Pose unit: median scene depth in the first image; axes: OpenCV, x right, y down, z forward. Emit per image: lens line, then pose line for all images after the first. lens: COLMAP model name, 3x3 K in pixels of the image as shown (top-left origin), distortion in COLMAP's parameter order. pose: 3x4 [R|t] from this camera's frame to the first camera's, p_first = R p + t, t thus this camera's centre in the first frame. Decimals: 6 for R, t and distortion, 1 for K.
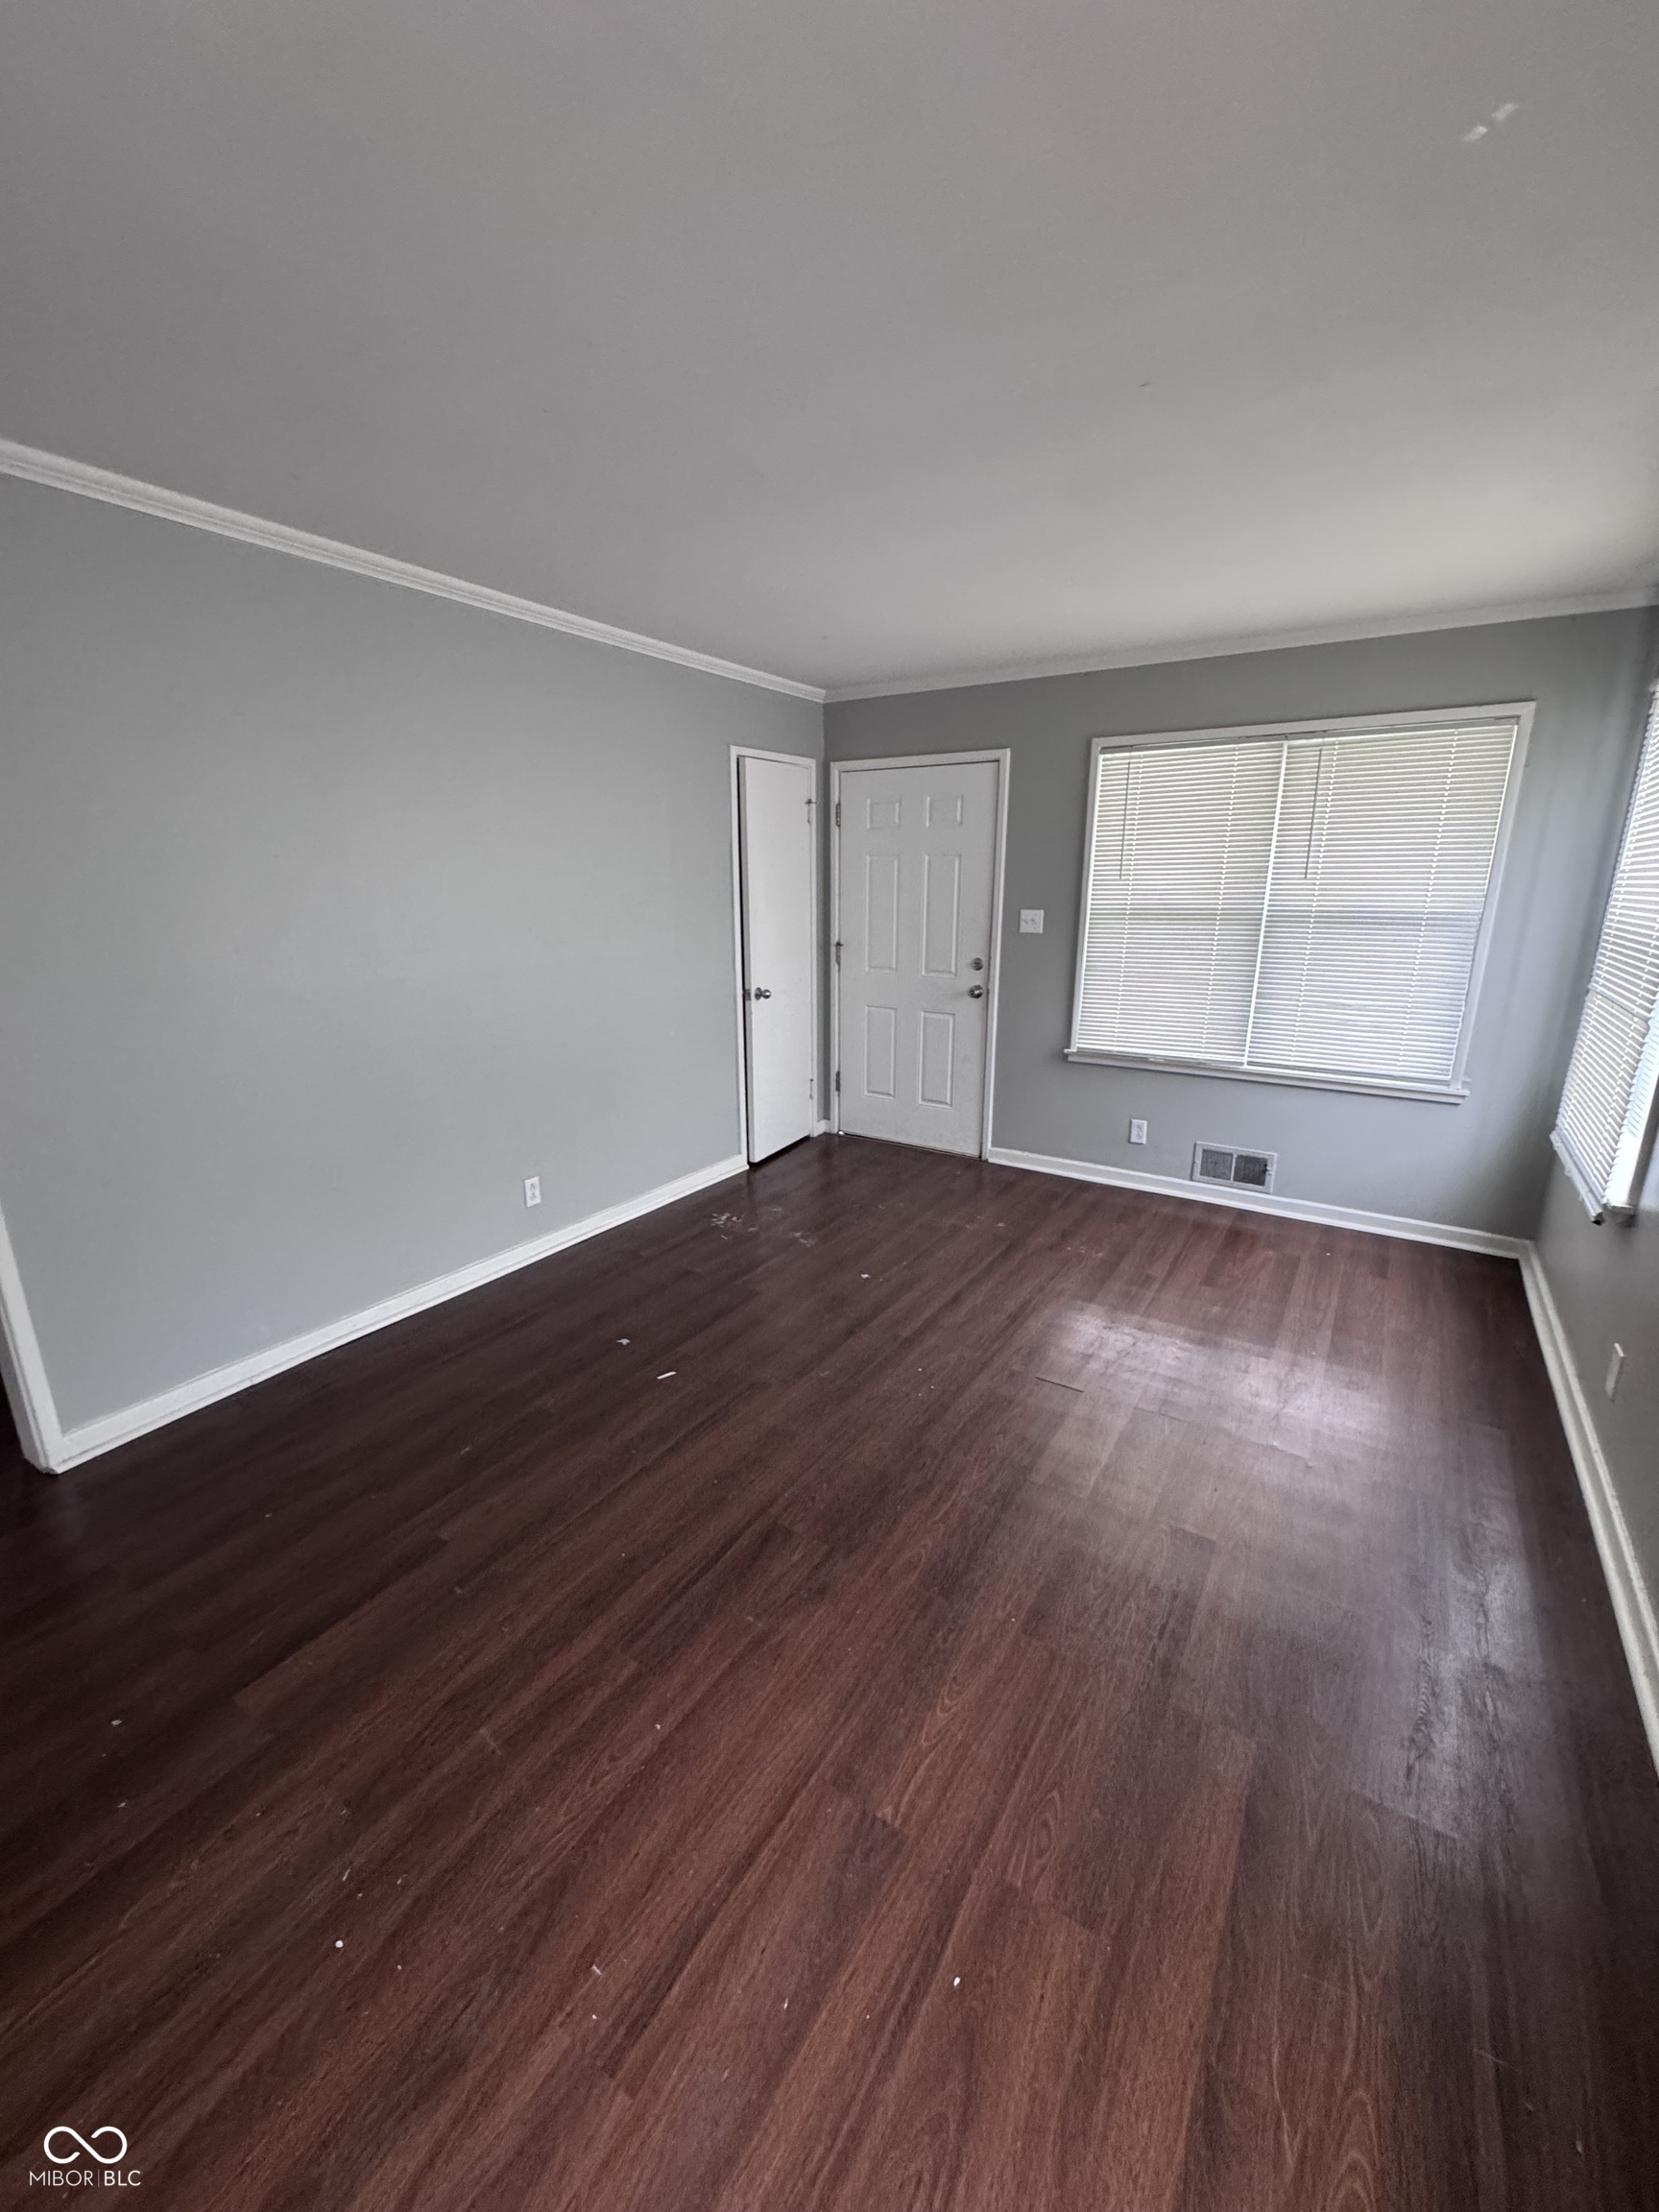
lens RADIAL K [[894.2, 0, 820.6], [0, 894.2, 1109.3], [0, 0, 1]] dist [-0.004321, -0.000141]
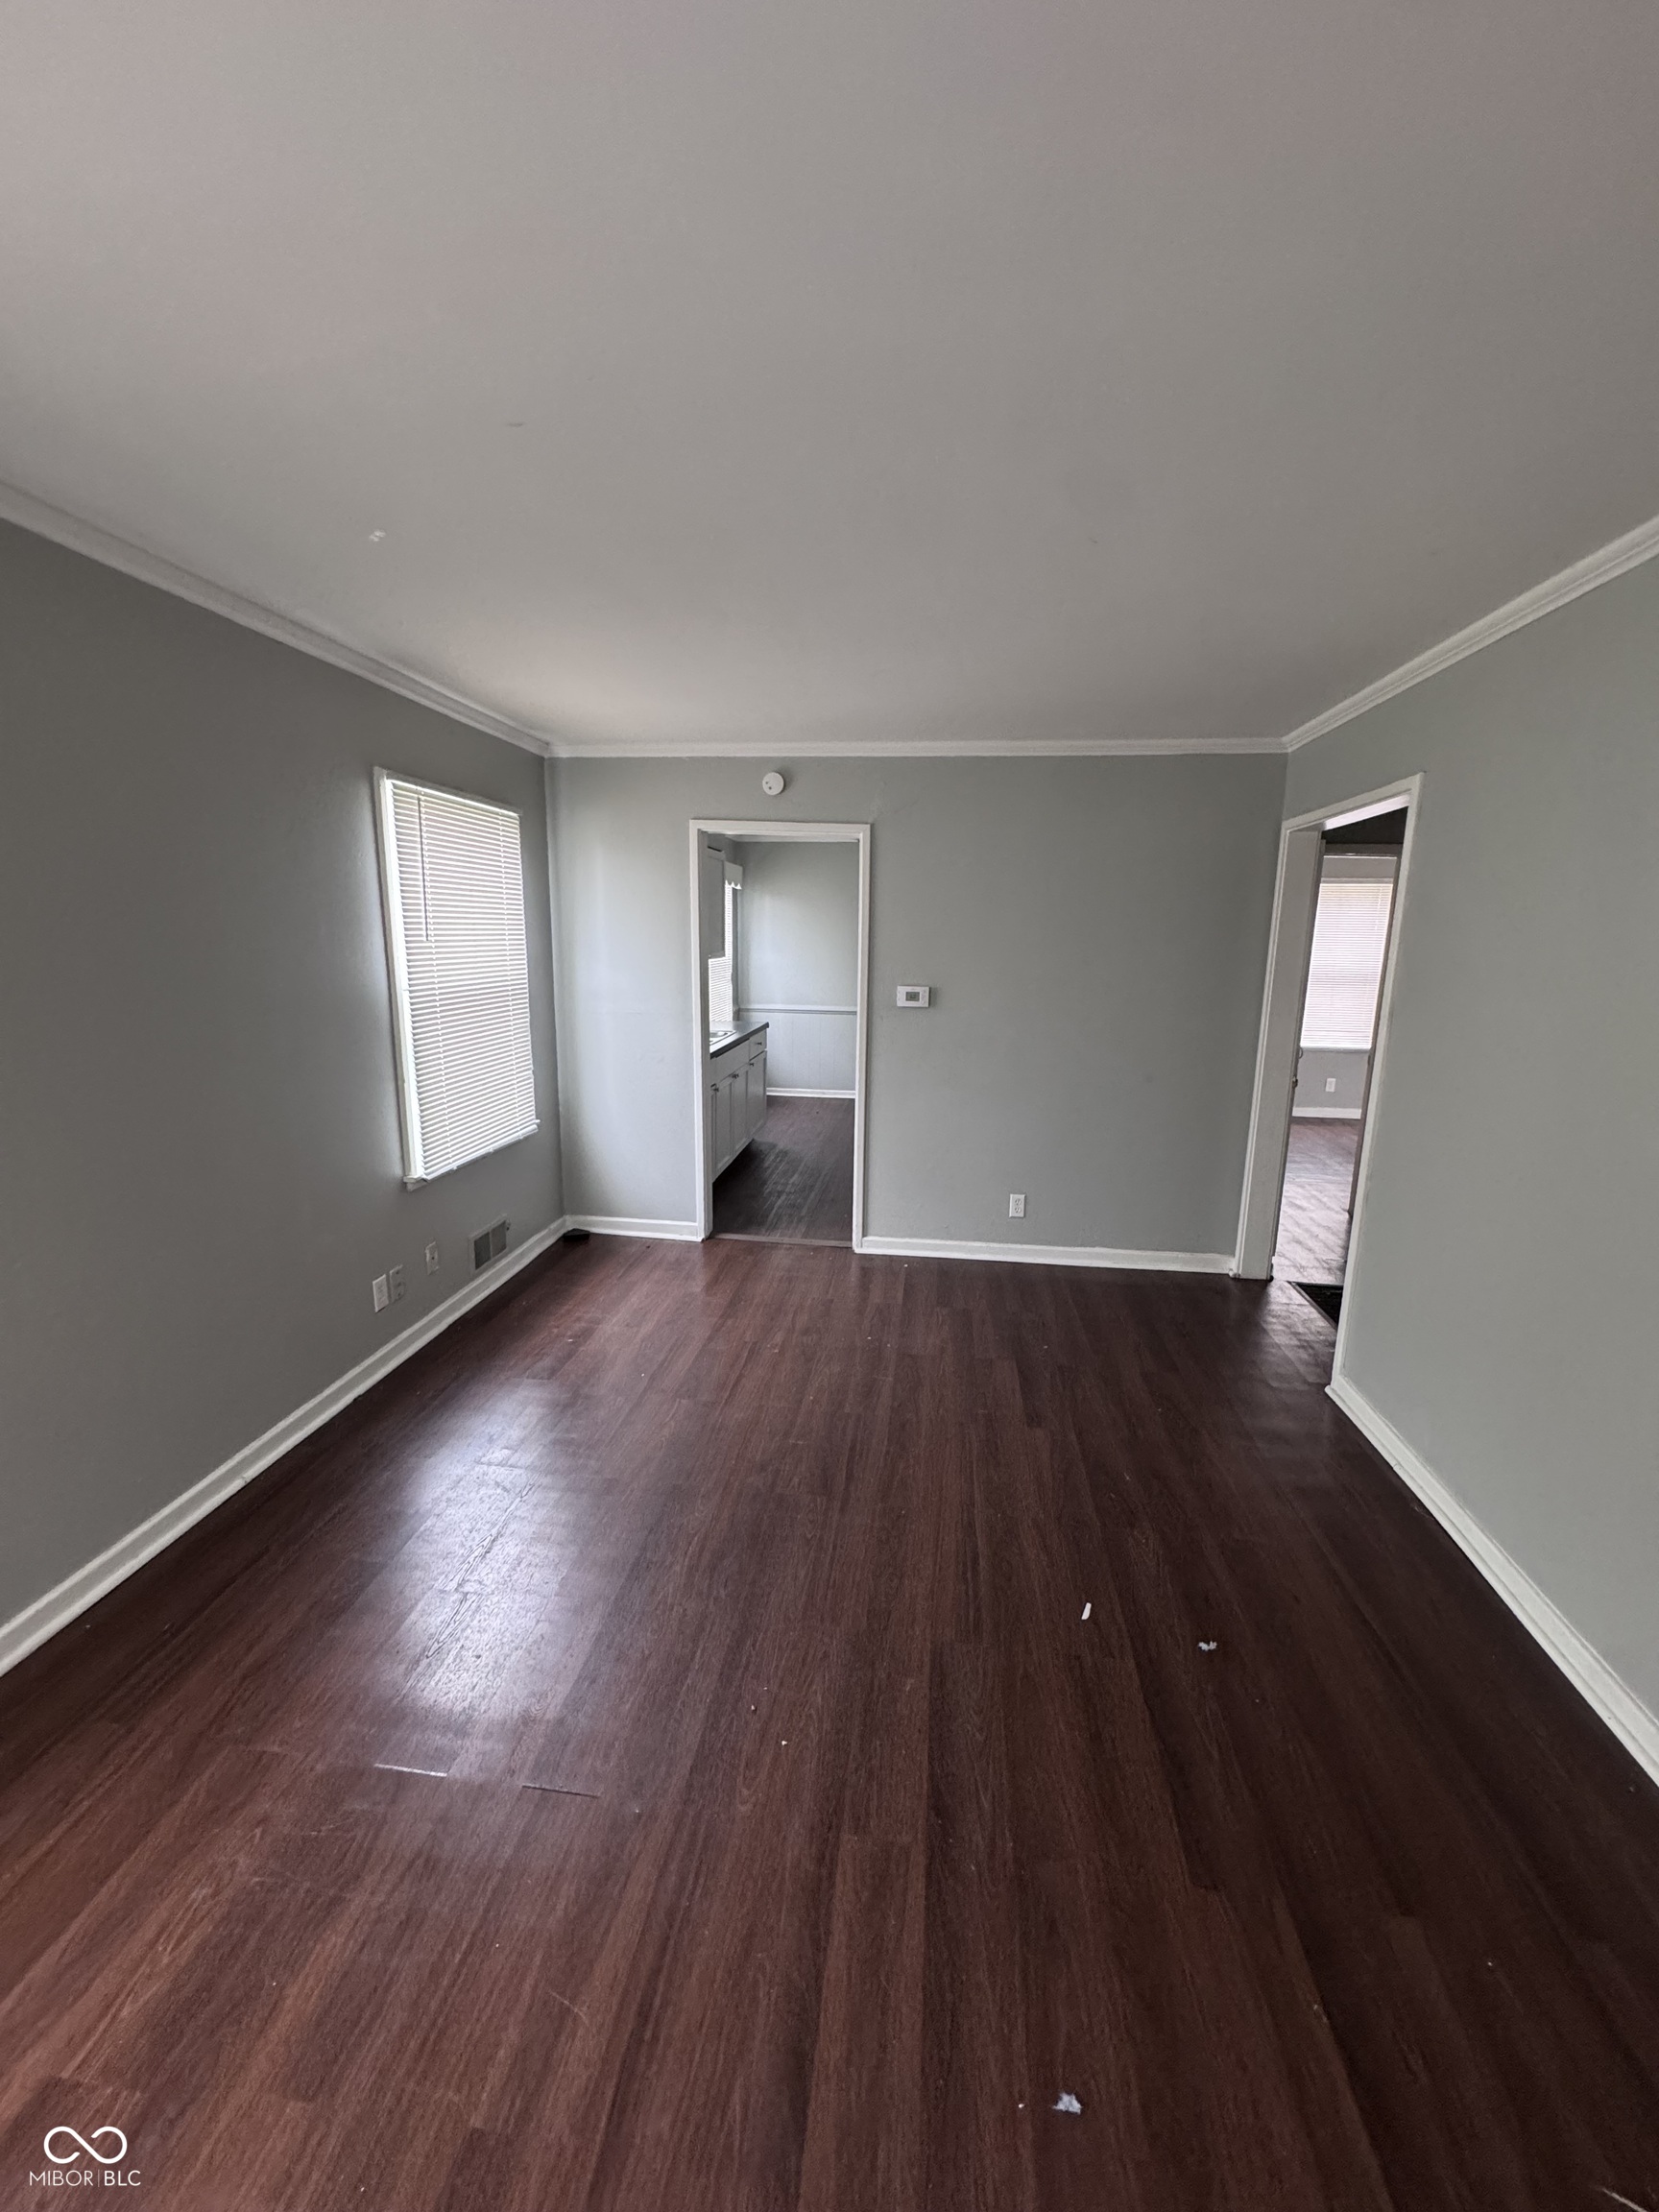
lens RADIAL K [[894.2, 0, 808.3], [0, 894.2, 1108.4], [0, 0, 1]] dist [-0.004321, -0.000141]
pose [[-0.911655, 0.066197, -0.405590, 0.339138], [-0.118315, 0.902876, 0.413300, -0.393788], [0.393557, 0.424774, -0.815279, 1.406632]]
